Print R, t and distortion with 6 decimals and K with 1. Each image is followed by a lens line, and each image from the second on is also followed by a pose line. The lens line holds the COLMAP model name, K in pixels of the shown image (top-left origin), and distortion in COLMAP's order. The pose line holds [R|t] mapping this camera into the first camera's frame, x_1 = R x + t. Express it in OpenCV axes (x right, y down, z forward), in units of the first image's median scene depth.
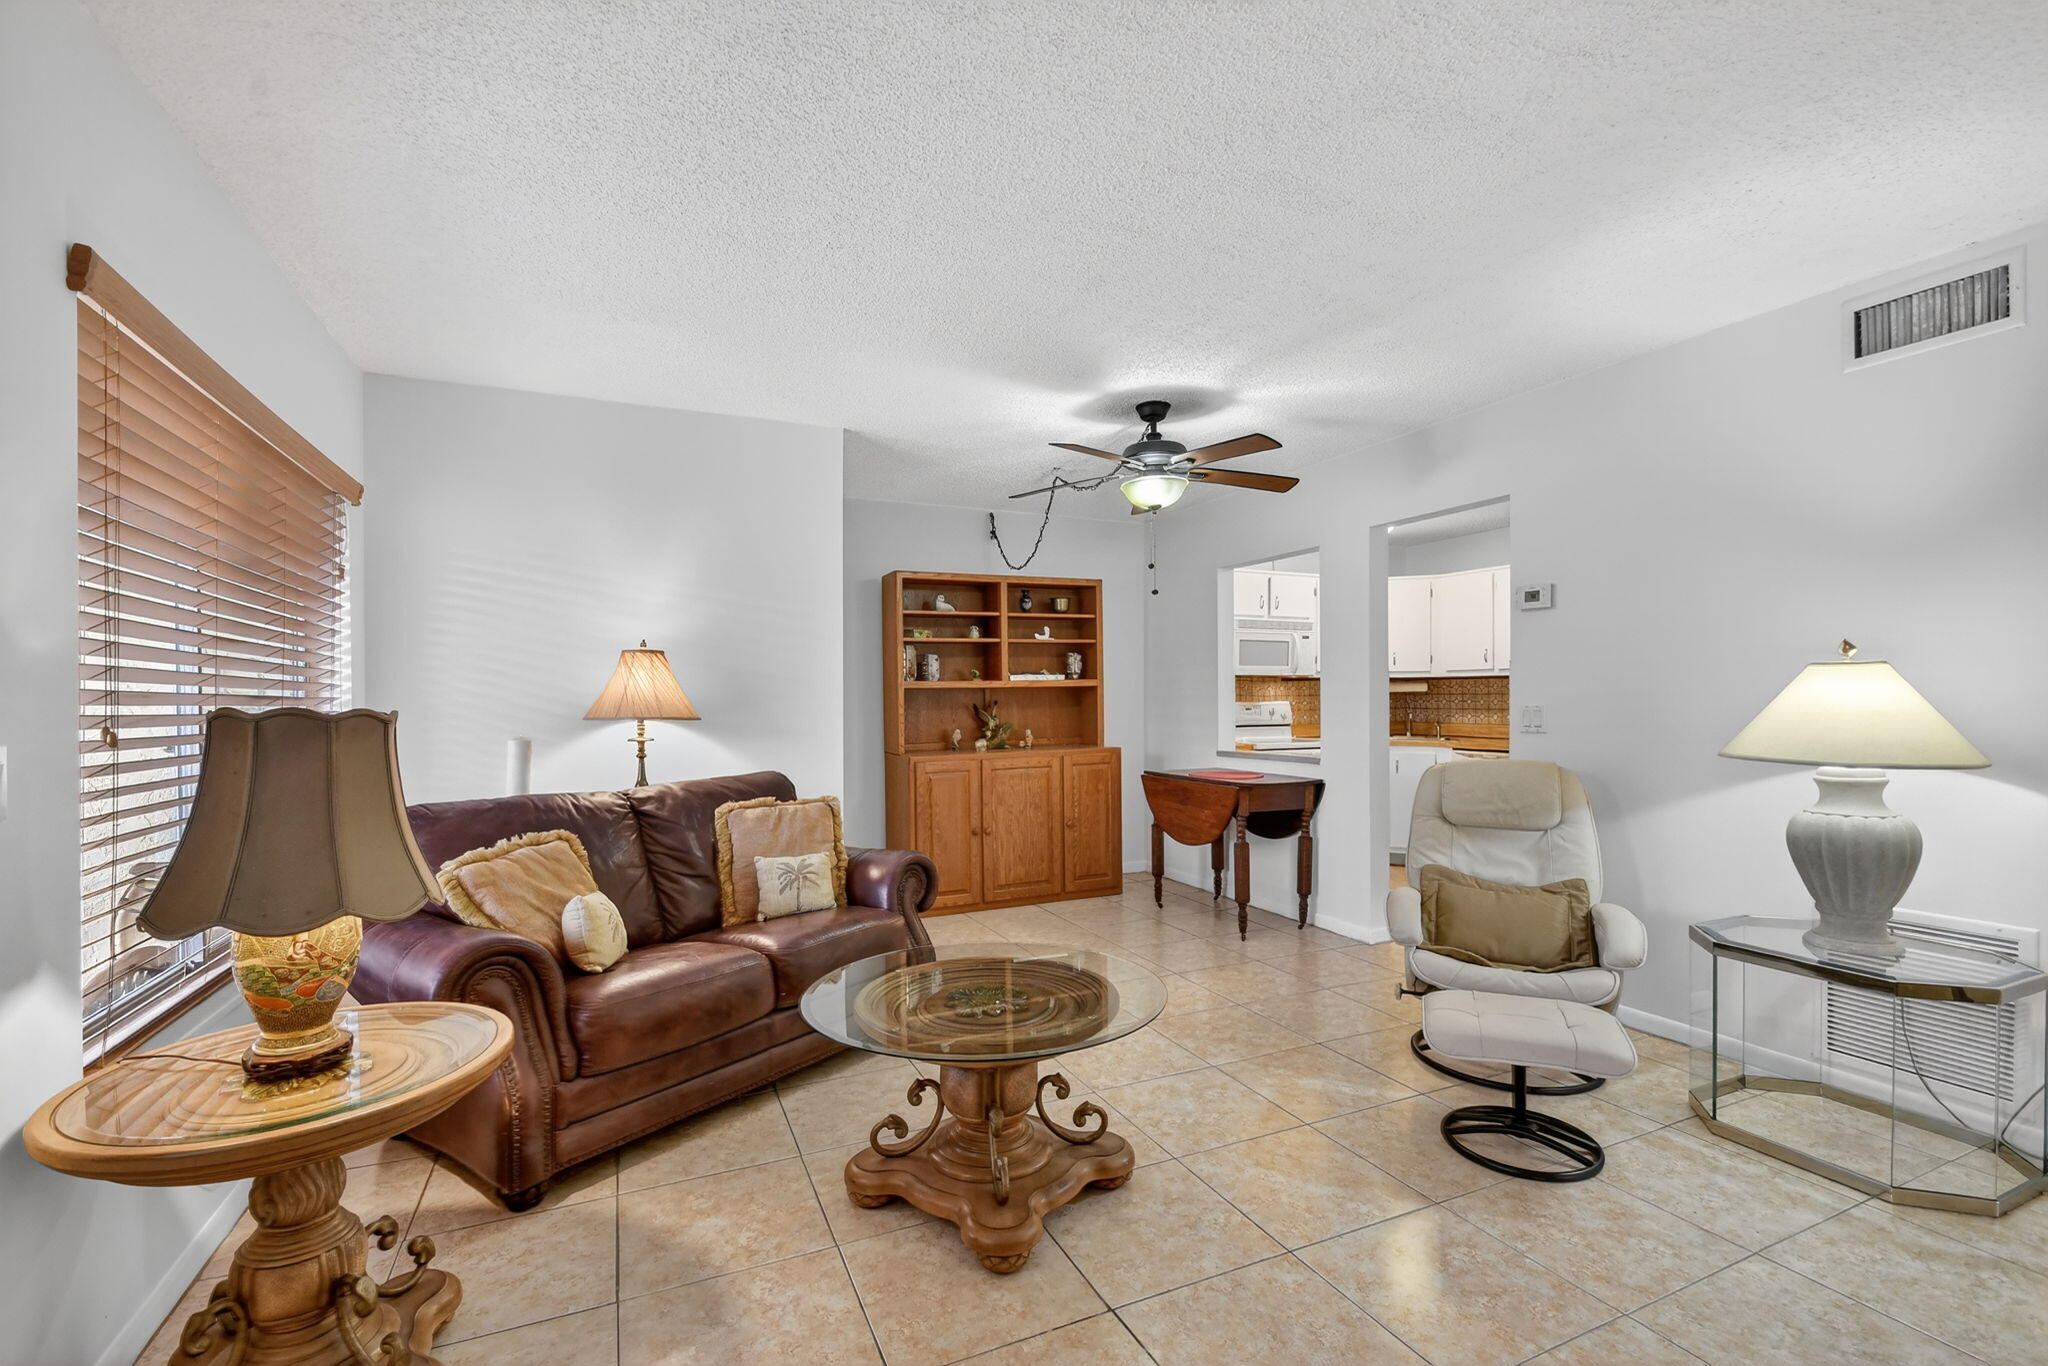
lens RADIAL K [[895.9, 0, 1027.7], [0, 895.9, 702.3], [0, 0, 1]] dist [0.003846, -0.012229]
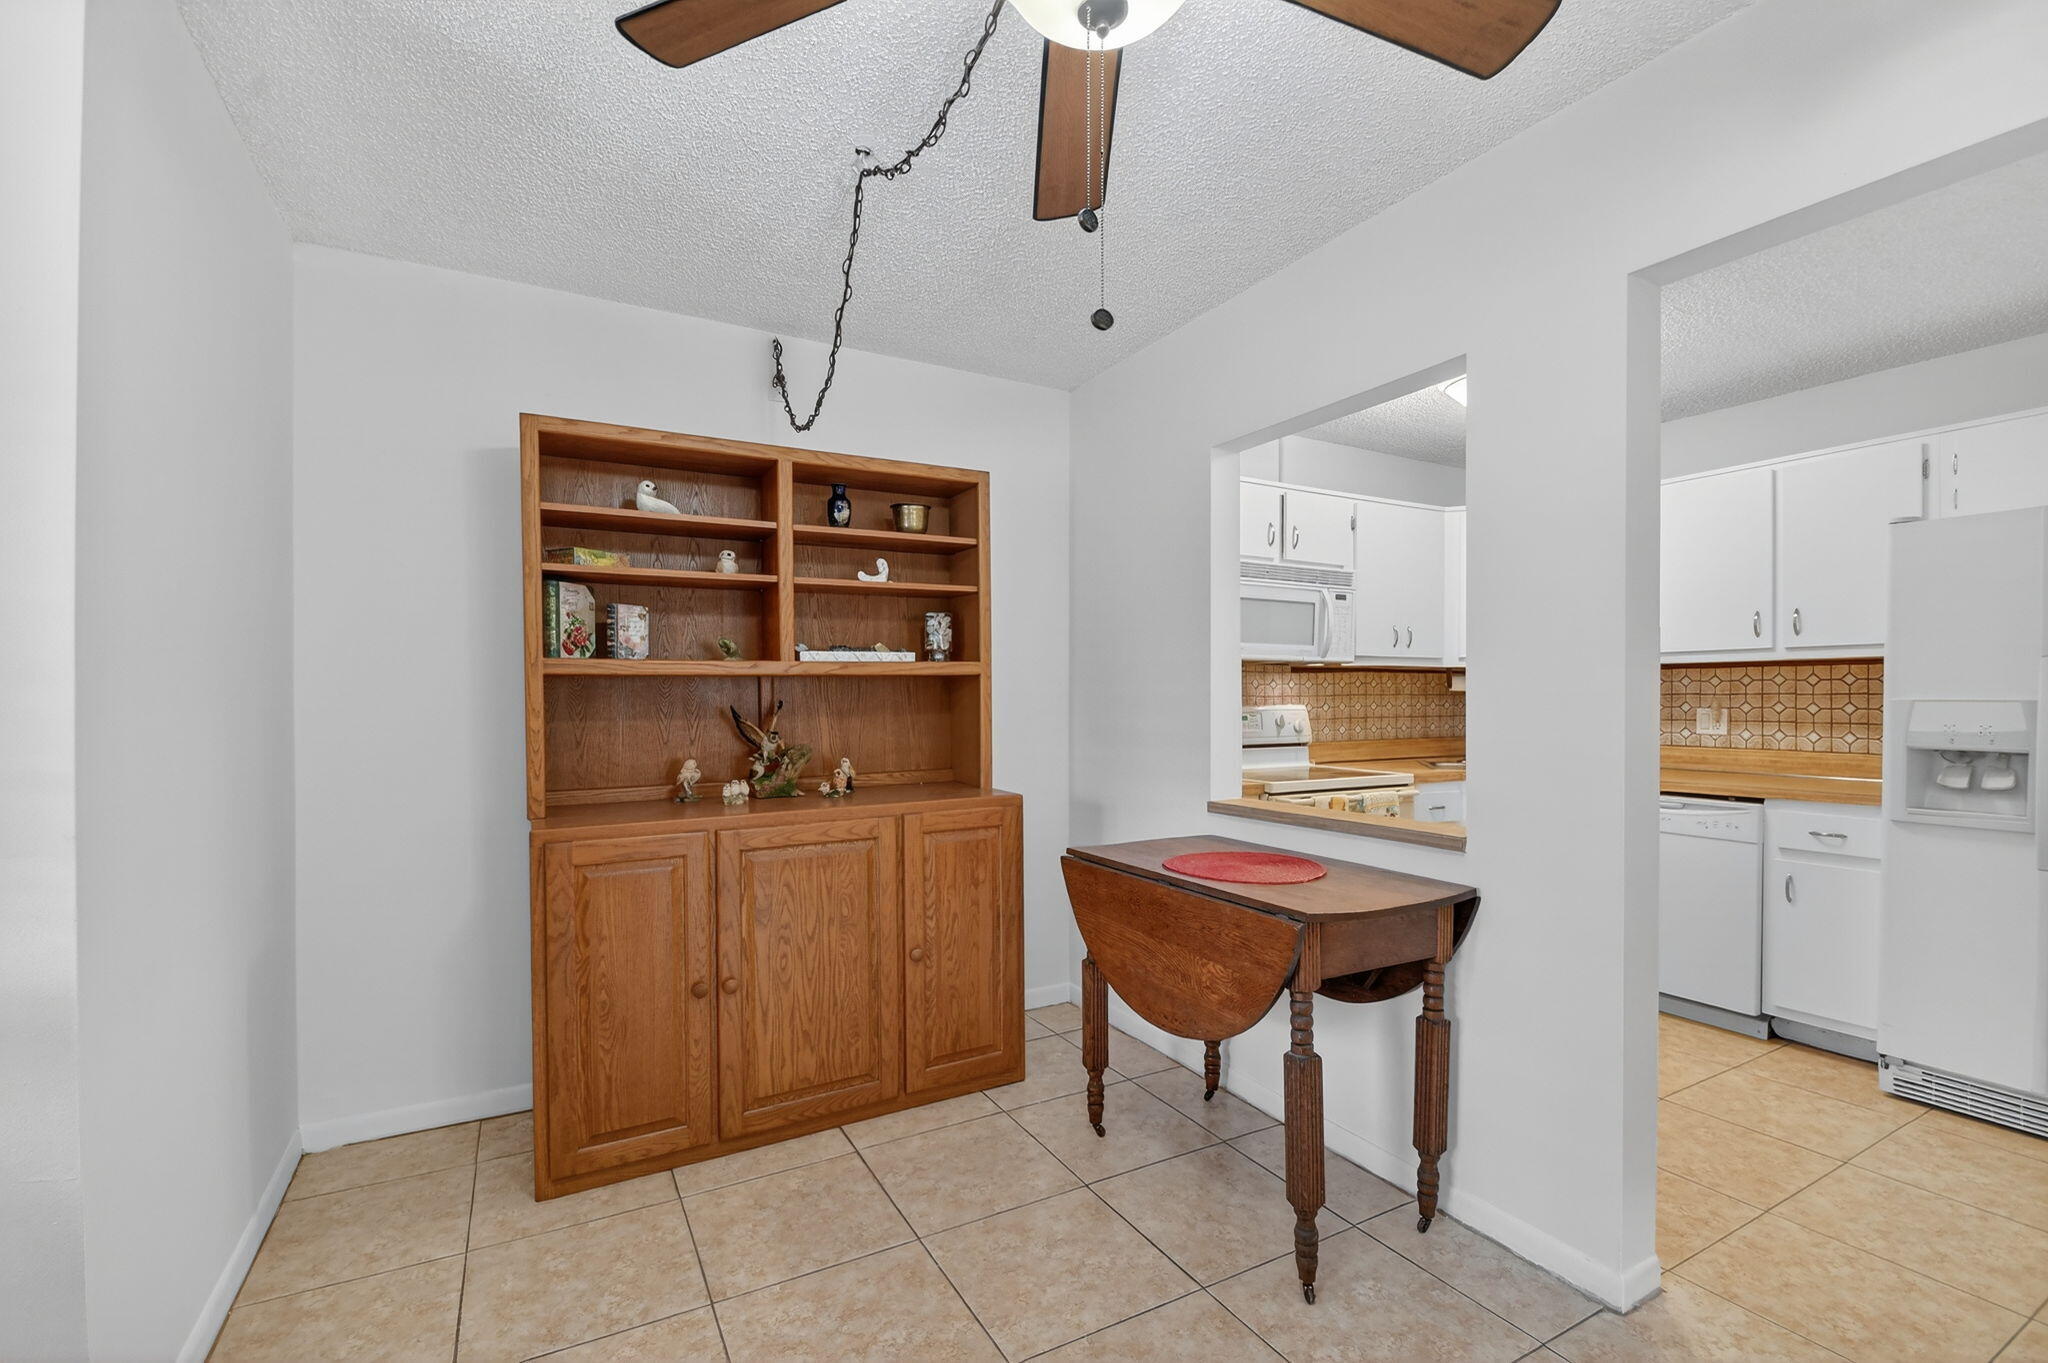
lens RADIAL K [[895.9, 0, 1038.6], [0, 895.9, 692.8], [0, 0, 1]] dist [0.003846, -0.012229]
pose [[0.994765, 0.008529, 0.101831, 0.077669], [-0.008055, 0.999955, -0.005059, -0.006599], [-0.101870, 0.004212, 0.994789, 0.630329]]
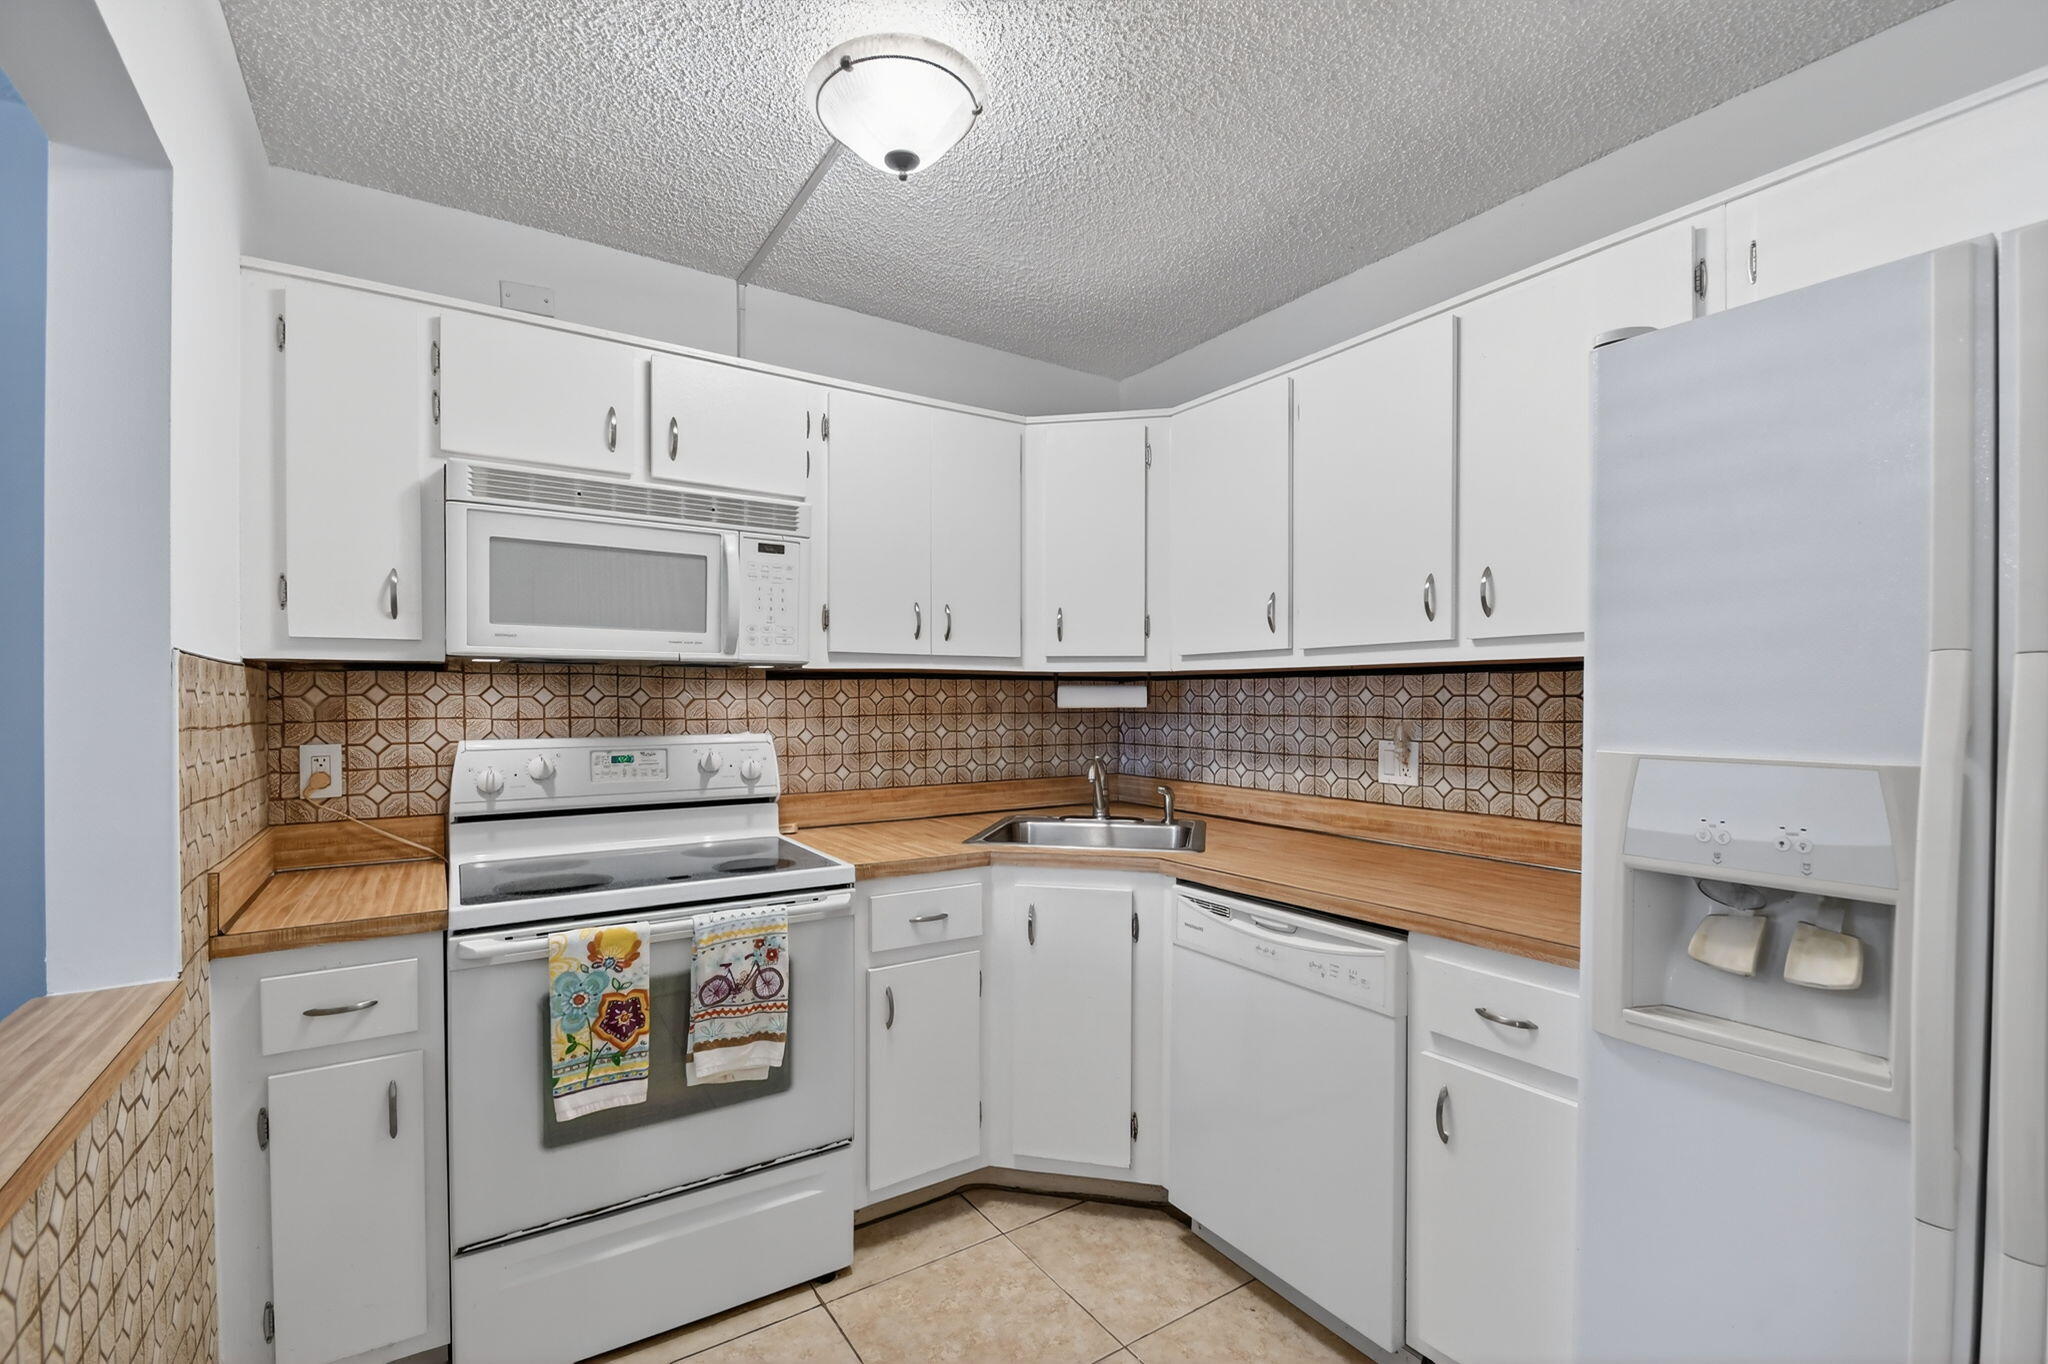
lens RADIAL K [[895.9, 0, 1050.2], [0, 895.9, 694.5], [0, 0, 1]] dist [0.003846, -0.012229]
pose [[0.981504, 0.009000, 0.191227, 0.503410], [-0.008286, 0.999955, -0.004535, -0.024115], [-0.191260, 0.002866, 0.981535, 0.941574]]
